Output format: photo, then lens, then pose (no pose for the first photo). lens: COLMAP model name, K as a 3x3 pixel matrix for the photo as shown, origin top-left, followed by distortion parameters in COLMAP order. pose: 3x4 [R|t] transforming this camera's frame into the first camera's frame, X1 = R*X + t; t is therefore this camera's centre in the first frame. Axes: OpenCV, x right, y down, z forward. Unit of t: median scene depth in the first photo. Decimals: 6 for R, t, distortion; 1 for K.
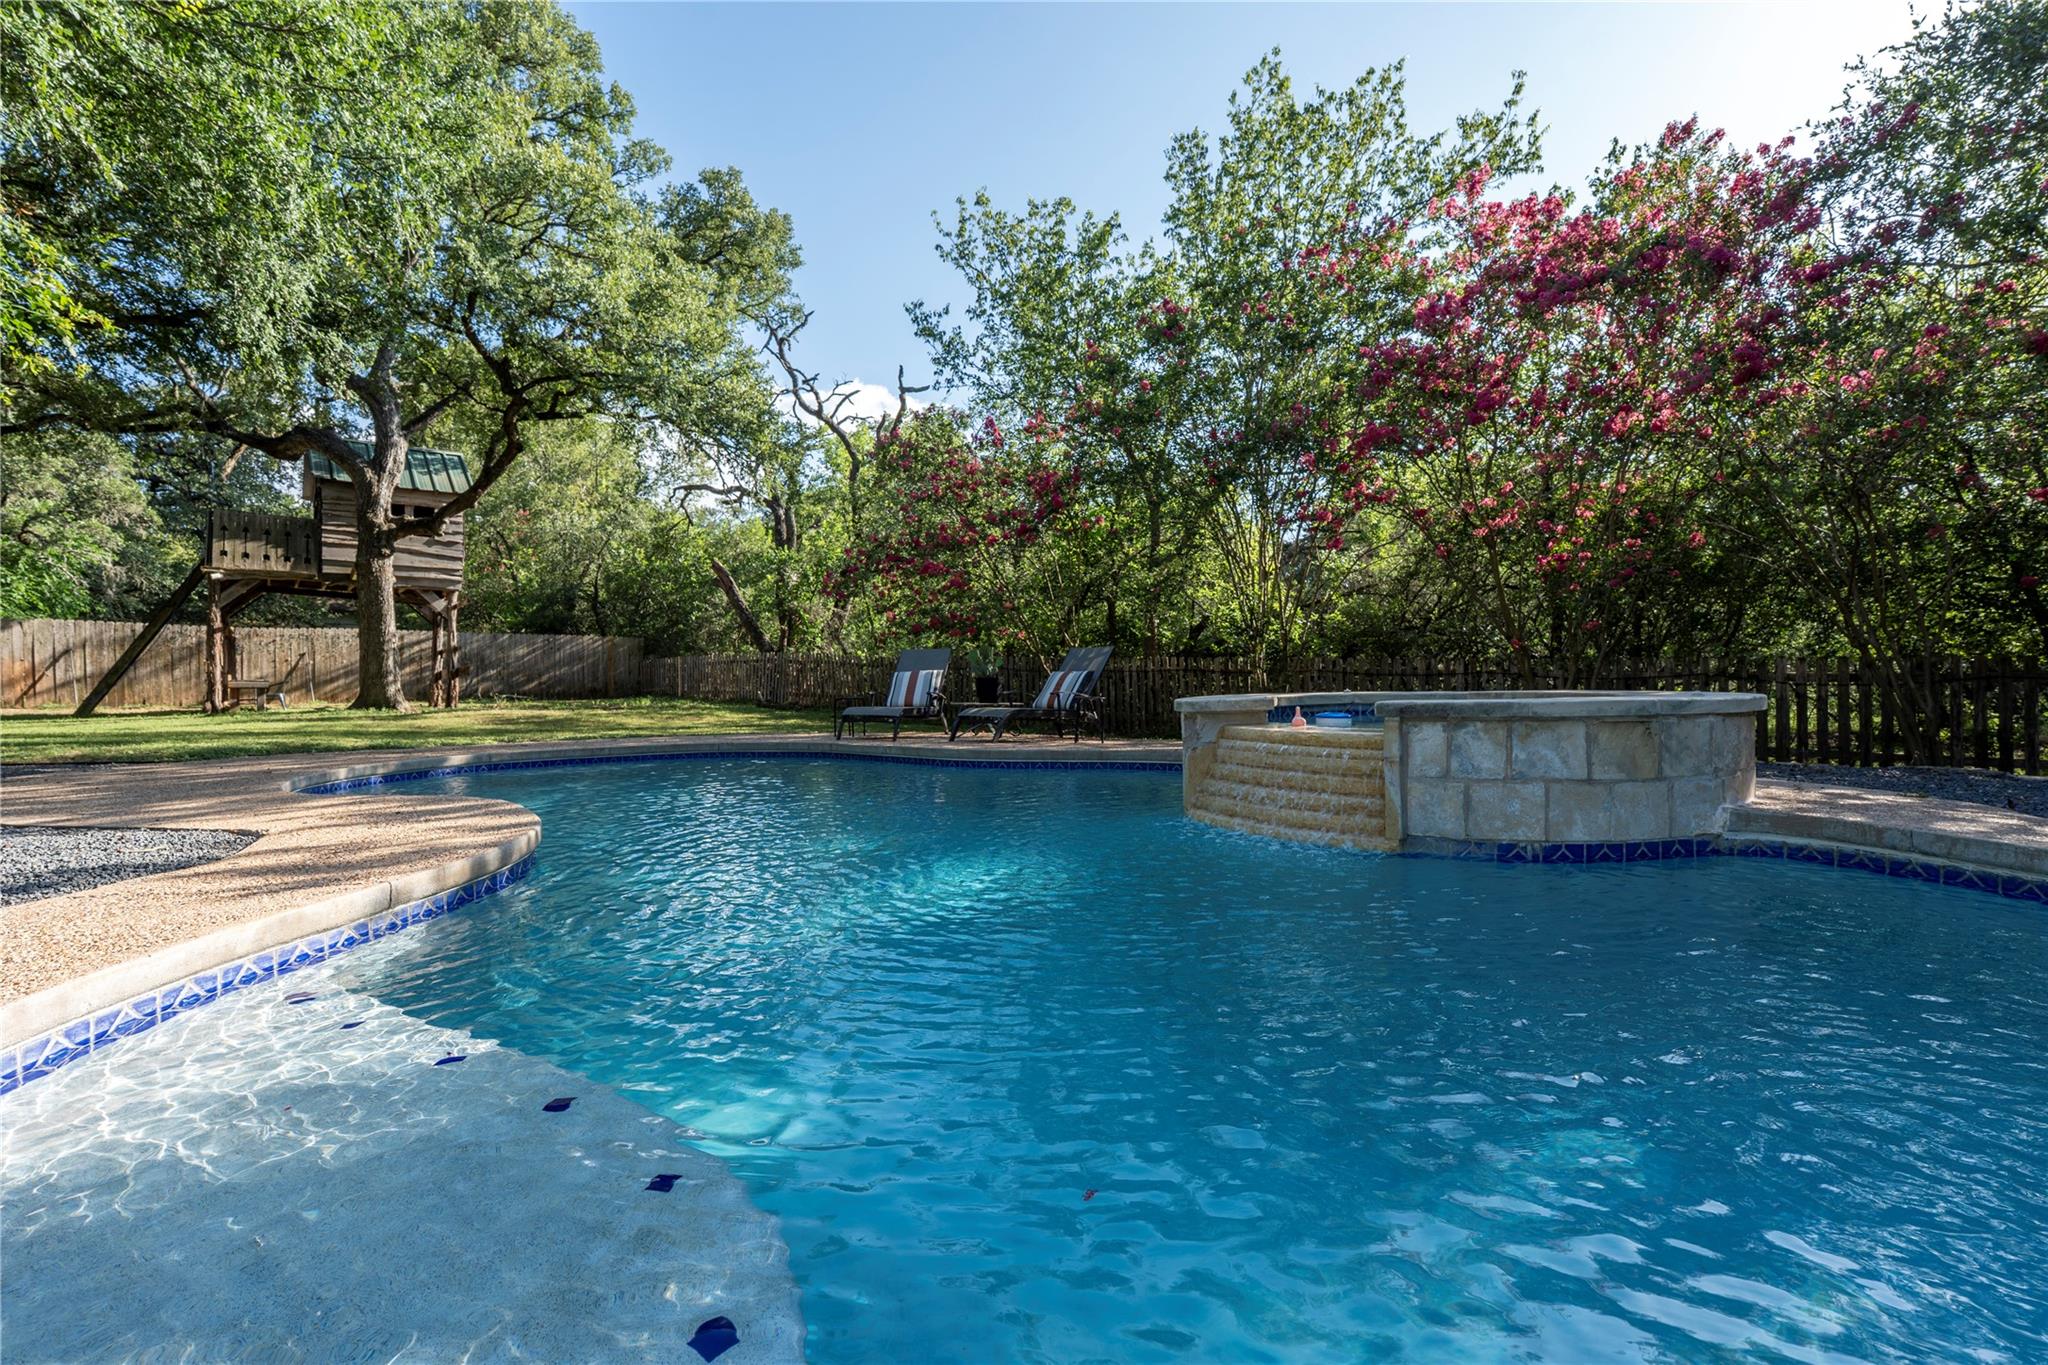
lens RADIAL K [[929.7, 0, 1001.8], [0, 929.7, 689.6], [0, 0, 1]] dist [-0.002326, 0.000273]
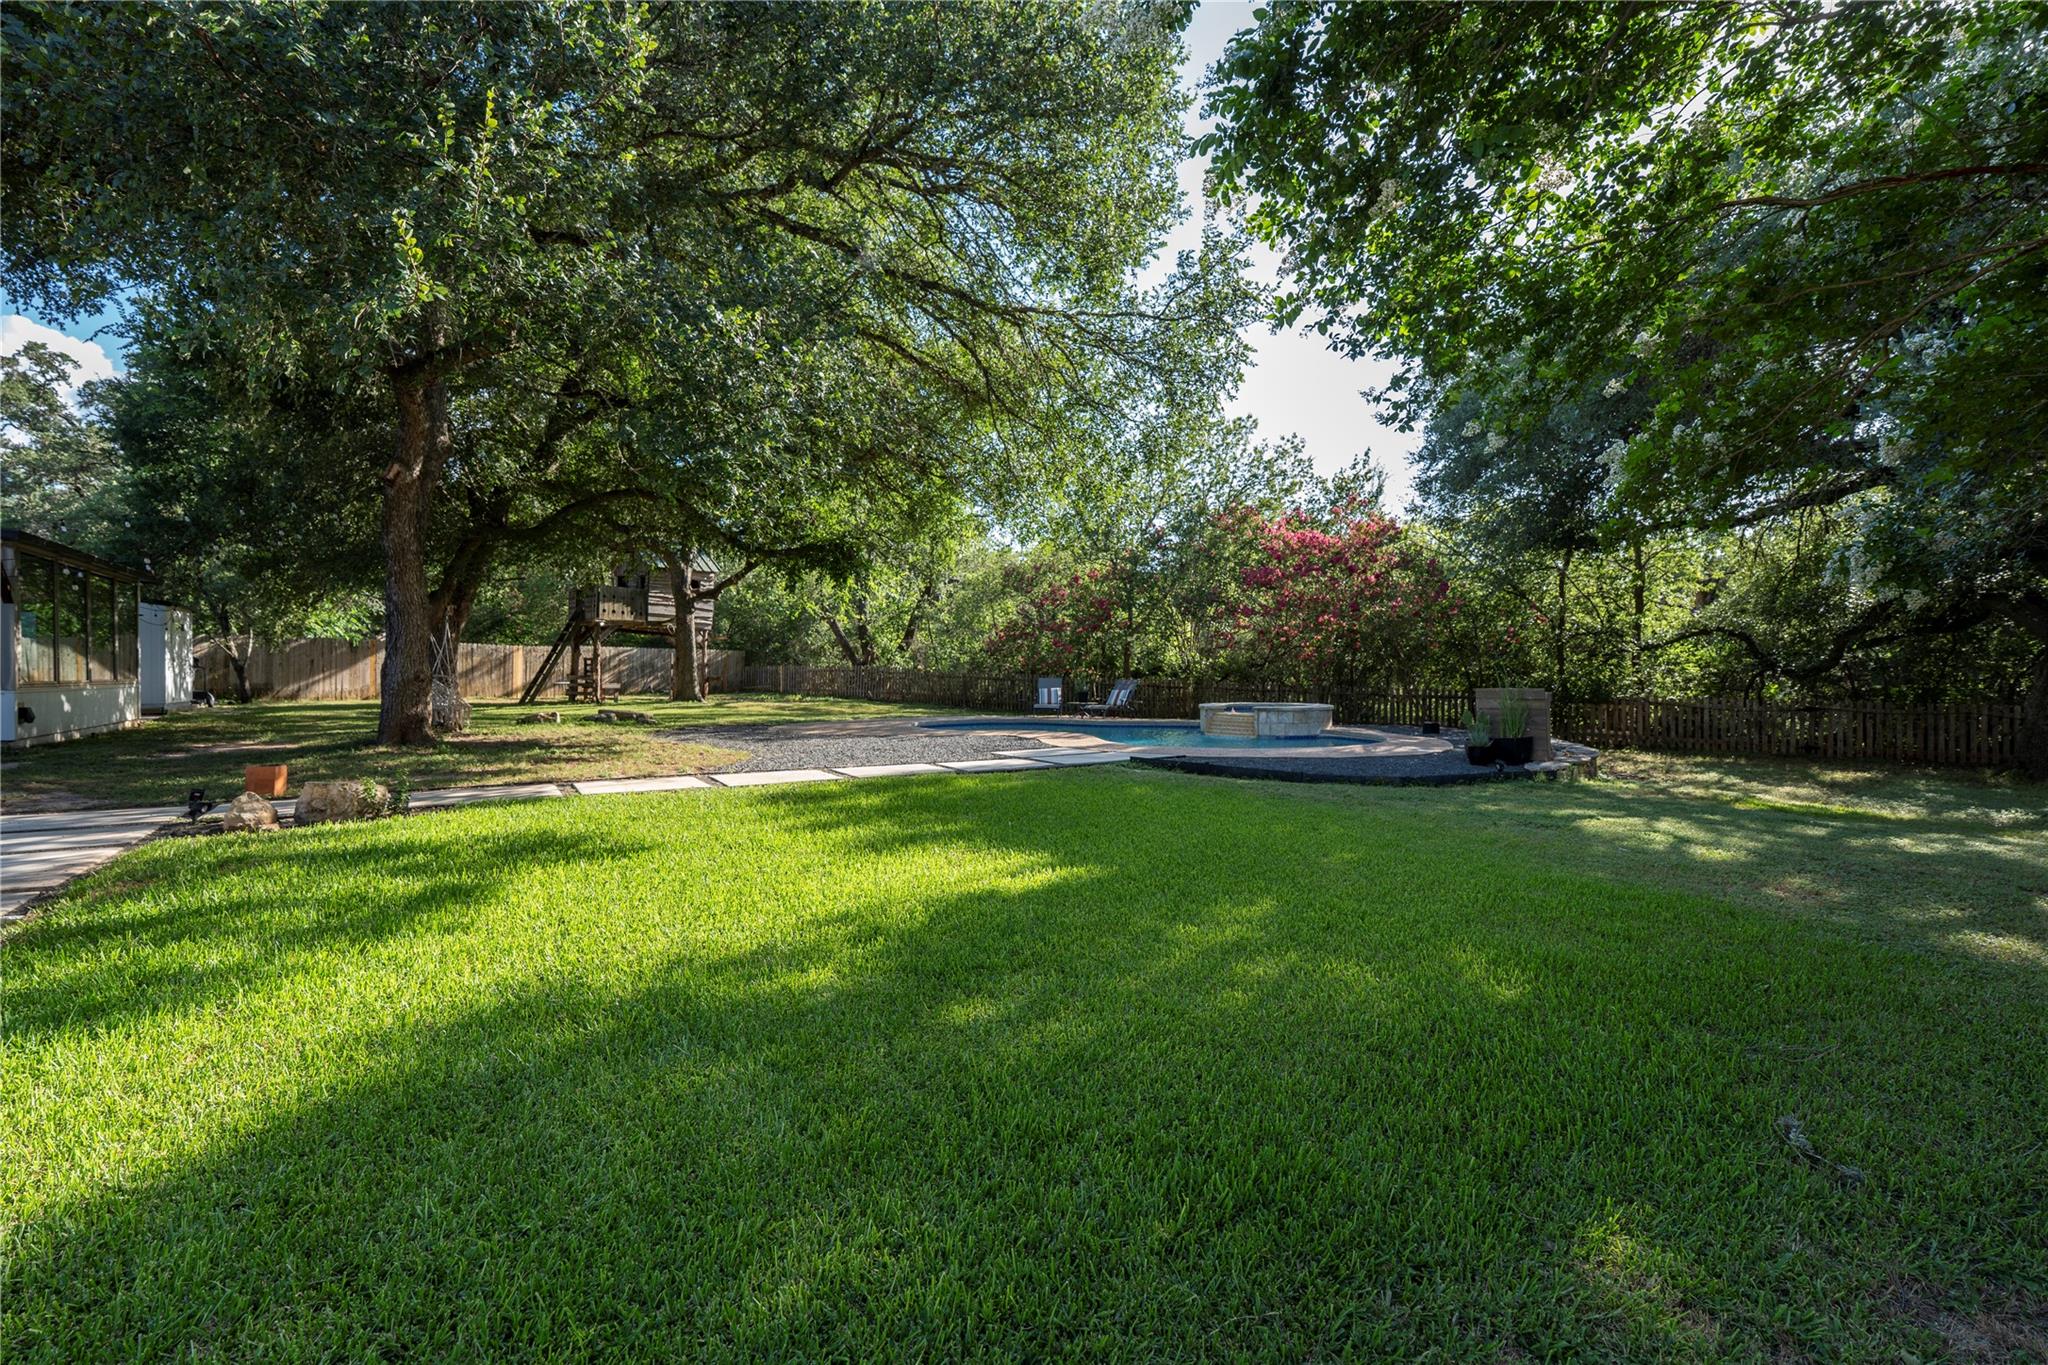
lens RADIAL K [[929.7, 0, 1001.8], [0, 929.7, 689.6], [0, 0, 1]] dist [-0.002326, 0.000273]
pose [[0.990338, 0.009450, 0.138354, -0.338387], [-0.010690, 0.999909, 0.008226, -0.022471], [-0.138264, -0.009625, 0.990349, -0.782493]]
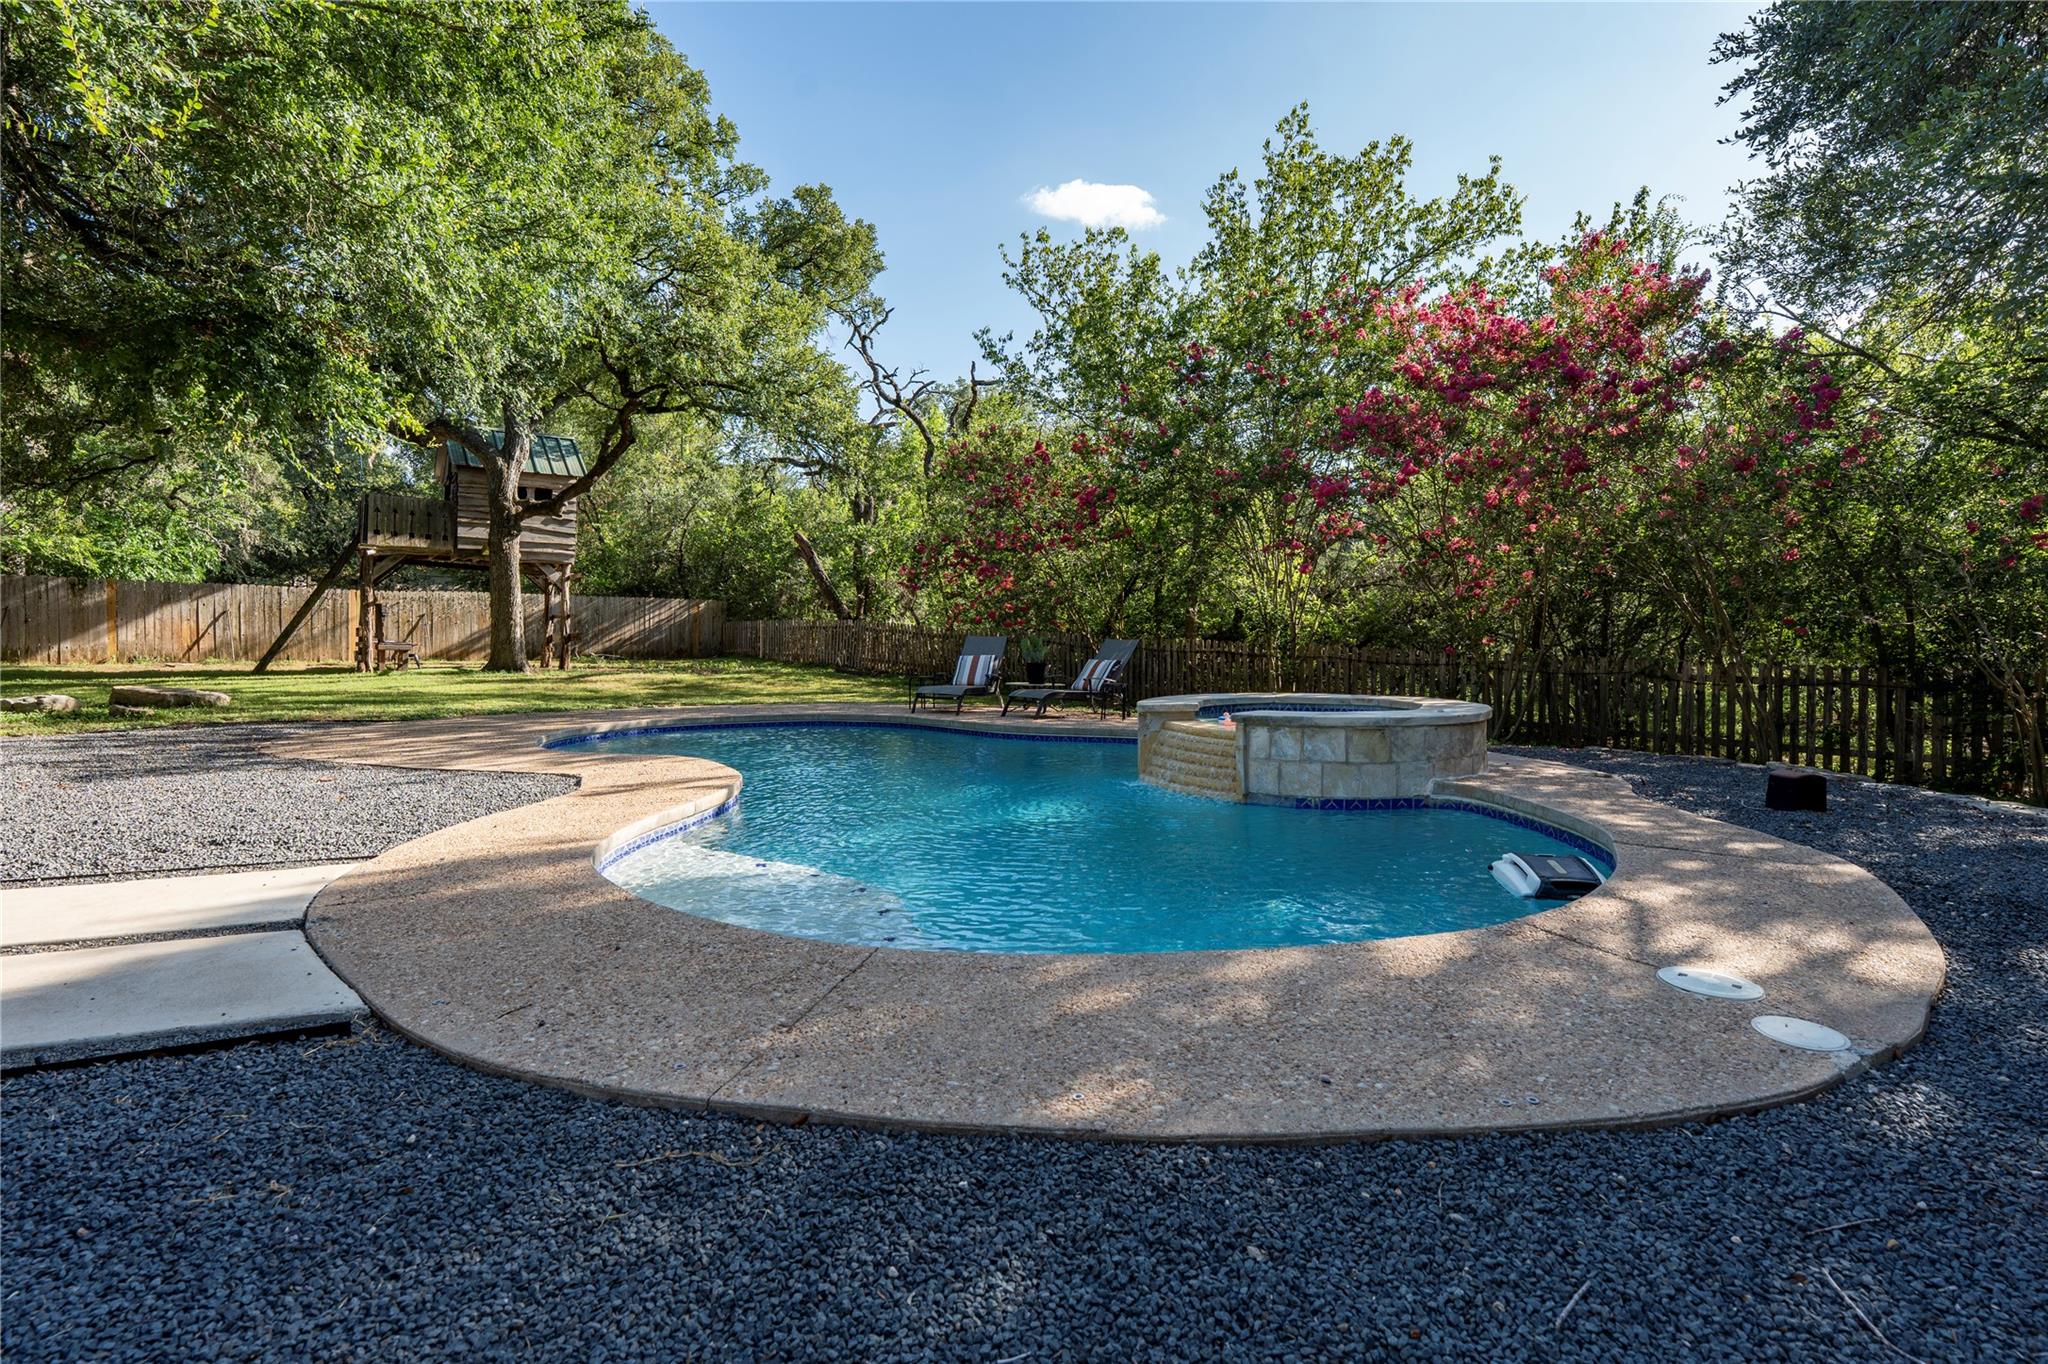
lens RADIAL K [[987.8, 0, 1024.0], [0, 987.8, 682.0], [0, 0, 1]] dist [-0.000256, 0.000007]
pose [[0.998121, 0.018286, -0.058480, 0.028636], [-0.016116, 0.999172, 0.037367, -0.023002], [0.059115, -0.036354, 0.997589, -0.179035]]
